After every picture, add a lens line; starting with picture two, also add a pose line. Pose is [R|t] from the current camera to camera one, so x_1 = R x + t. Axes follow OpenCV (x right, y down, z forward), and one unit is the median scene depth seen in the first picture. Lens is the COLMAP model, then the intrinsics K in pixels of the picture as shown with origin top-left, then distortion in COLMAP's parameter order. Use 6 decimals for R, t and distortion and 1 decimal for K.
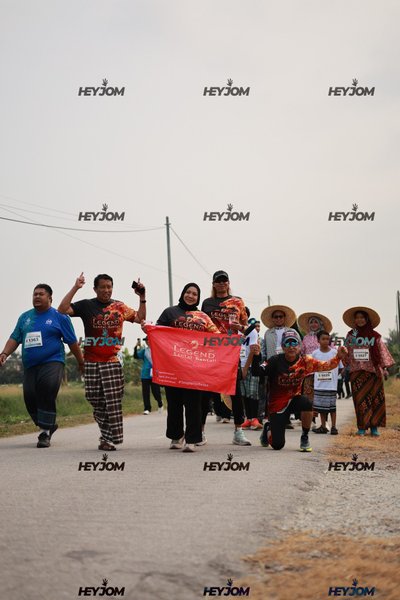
lens RADIAL K [[1625.6, 0, 195.9], [0, 1625.6, 272.8], [0, 0, 1]] dist [0.067075, 0.000000]
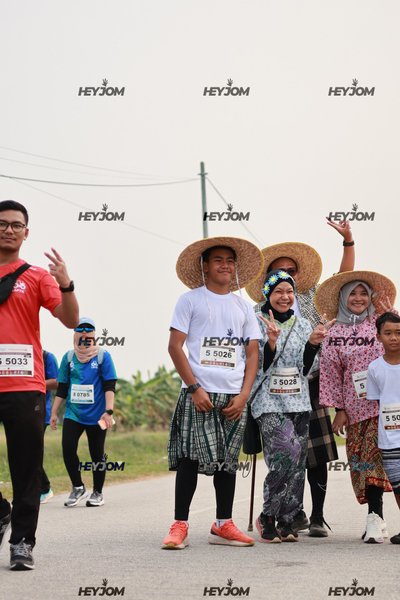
lens RADIAL K [[1625.6, 0, 210.1], [0, 1625.6, 307.6], [0, 0, 1]] dist [0.067075, 0.000000]
pose [[0.999249, 0.002352, -0.038683, 0.009771], [-0.002440, 0.999995, -0.002233, 0.023161], [0.038678, 0.002326, 0.999249, 0.373053]]
